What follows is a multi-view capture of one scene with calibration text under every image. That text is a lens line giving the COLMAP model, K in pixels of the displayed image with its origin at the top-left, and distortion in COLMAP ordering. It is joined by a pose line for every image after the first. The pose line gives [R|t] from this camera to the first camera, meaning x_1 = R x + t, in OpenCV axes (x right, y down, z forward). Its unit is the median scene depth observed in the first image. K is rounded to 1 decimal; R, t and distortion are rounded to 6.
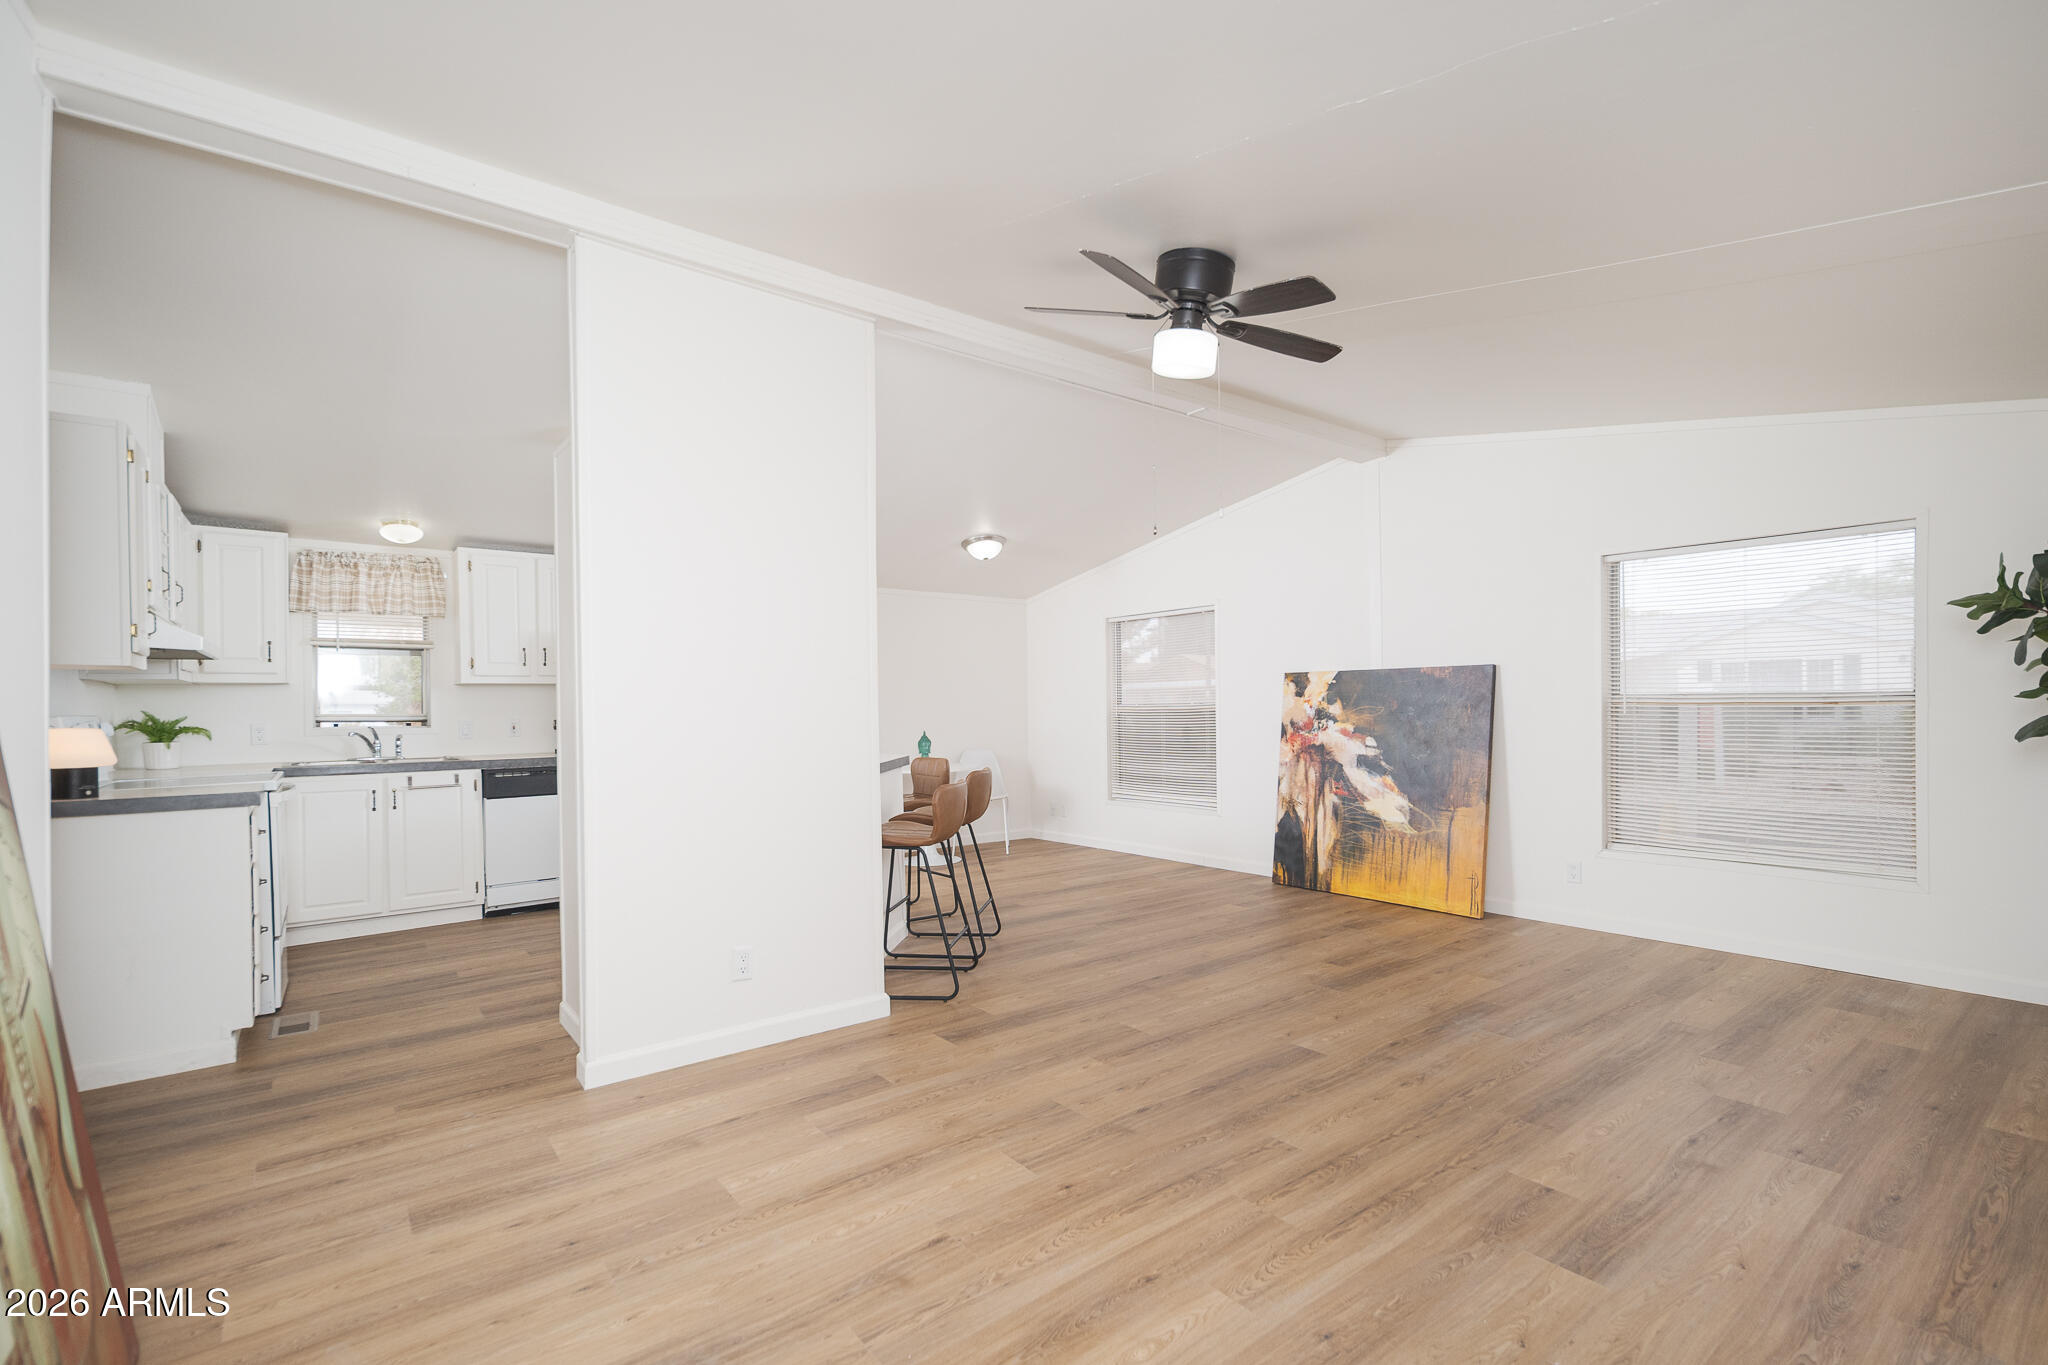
lens RADIAL K [[916.3, 0, 1068.8], [0, 916.3, 694.4], [0, 0, 1]] dist [0.011320, 0.000217]
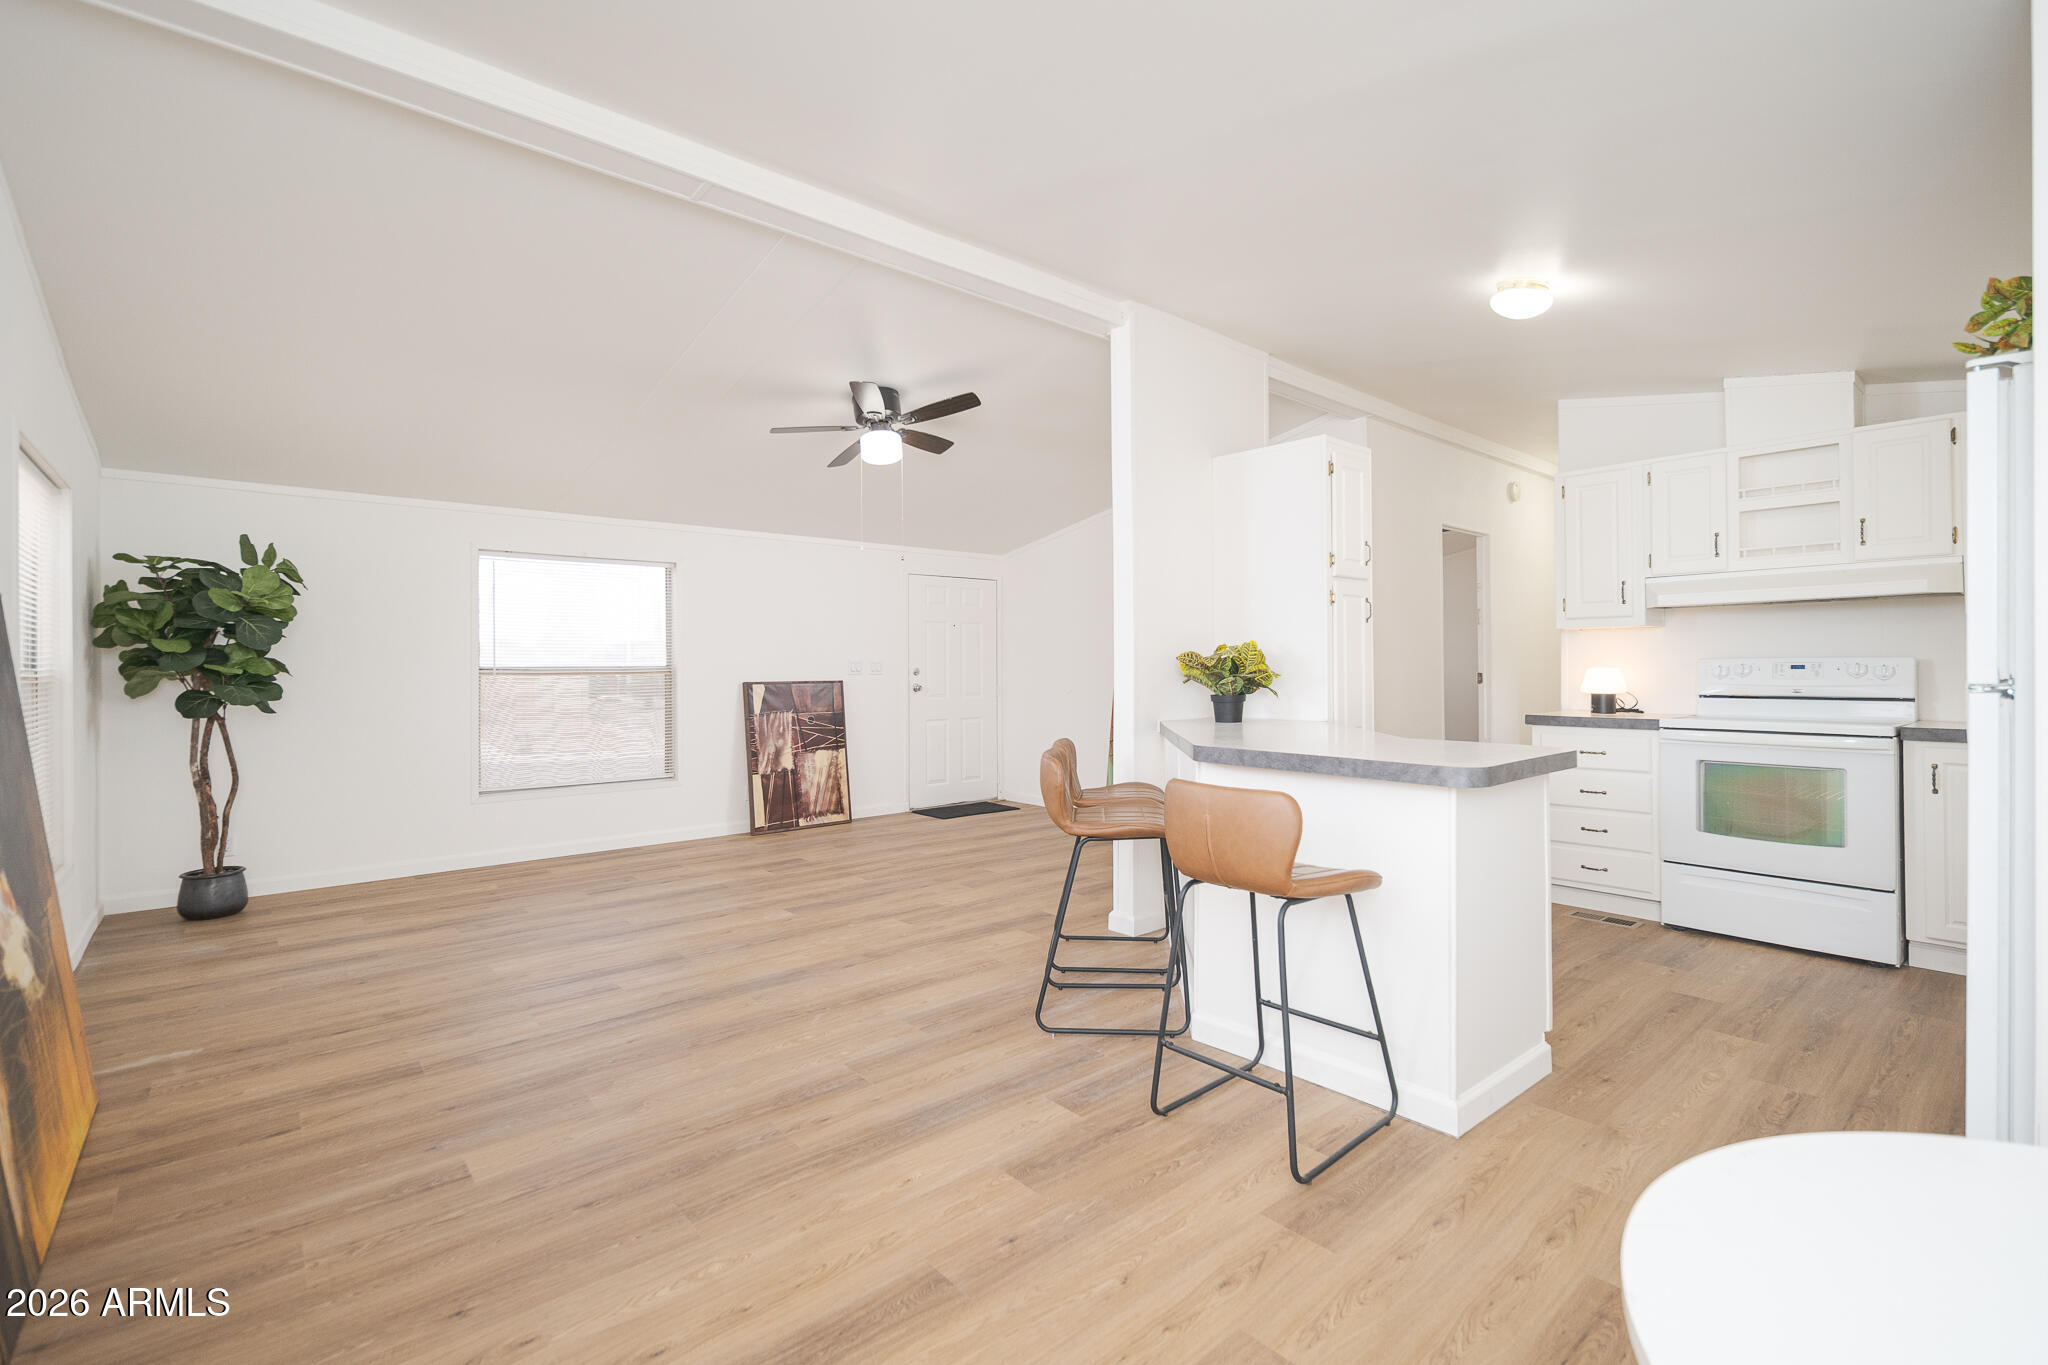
lens RADIAL K [[916.3, 0, 1058.5], [0, 916.3, 660.3], [0, 0, 1]] dist [0.011320, 0.000217]
pose [[-0.999126, 0.018221, -0.037607, -0.061421], [0.019030, 0.999593, -0.021260, 0.021856], [0.037204, -0.021958, -0.999066, 1.416721]]
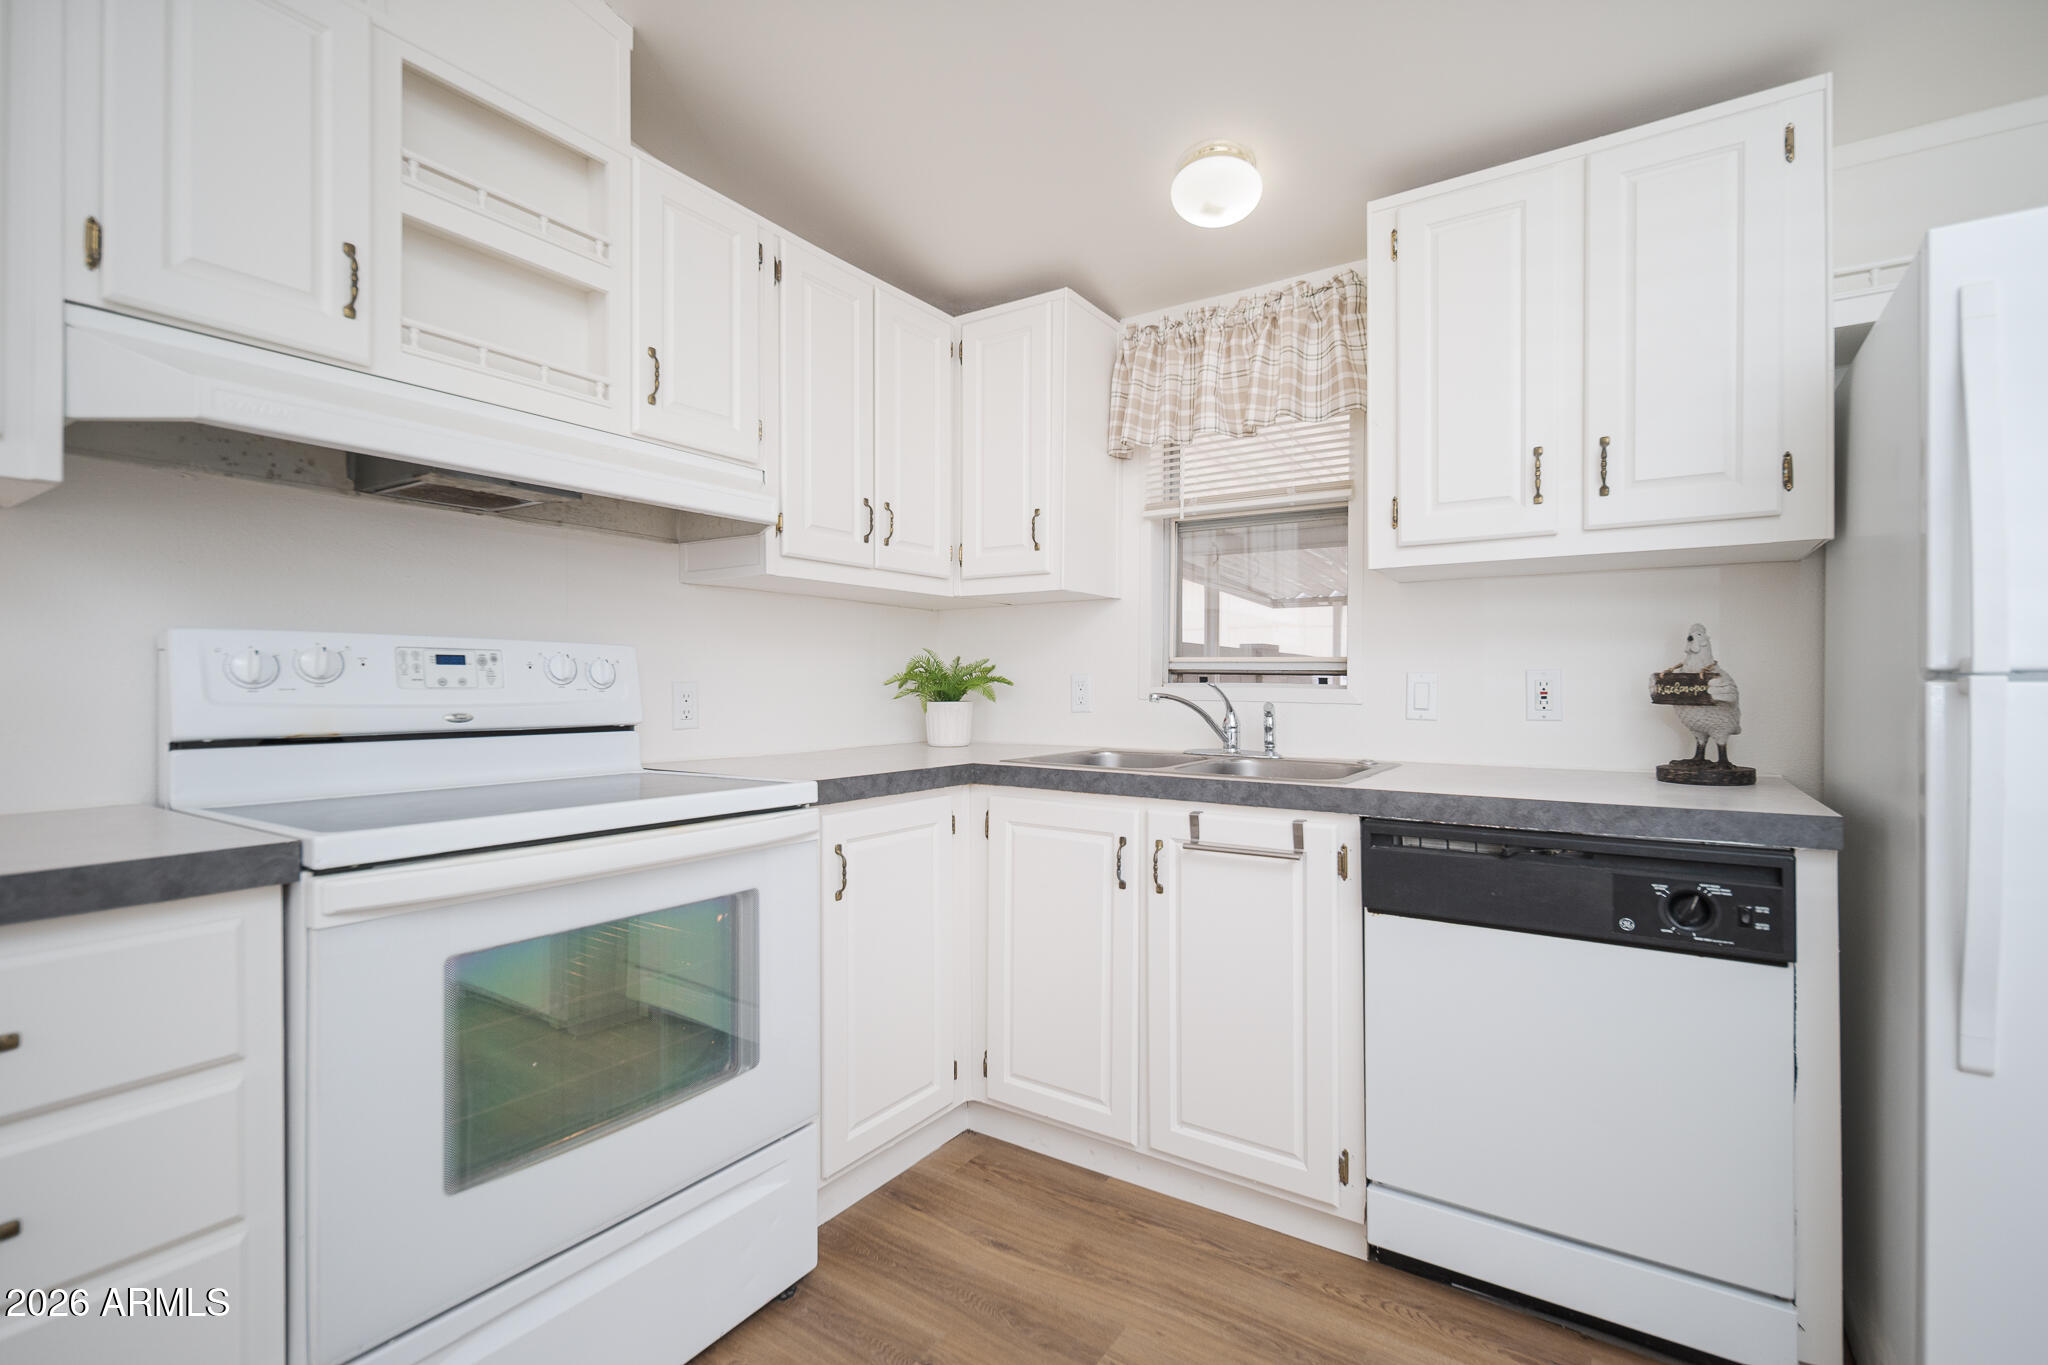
lens RADIAL K [[916.3, 0, 1034.6], [0, 916.3, 680.2], [0, 0, 1]] dist [0.011320, 0.000217]
pose [[0.294432, 0.009216, -0.955628, -0.346944], [0.005336, 0.999922, 0.011287, 0.027343], [0.955658, -0.008423, 0.294359, 0.765298]]
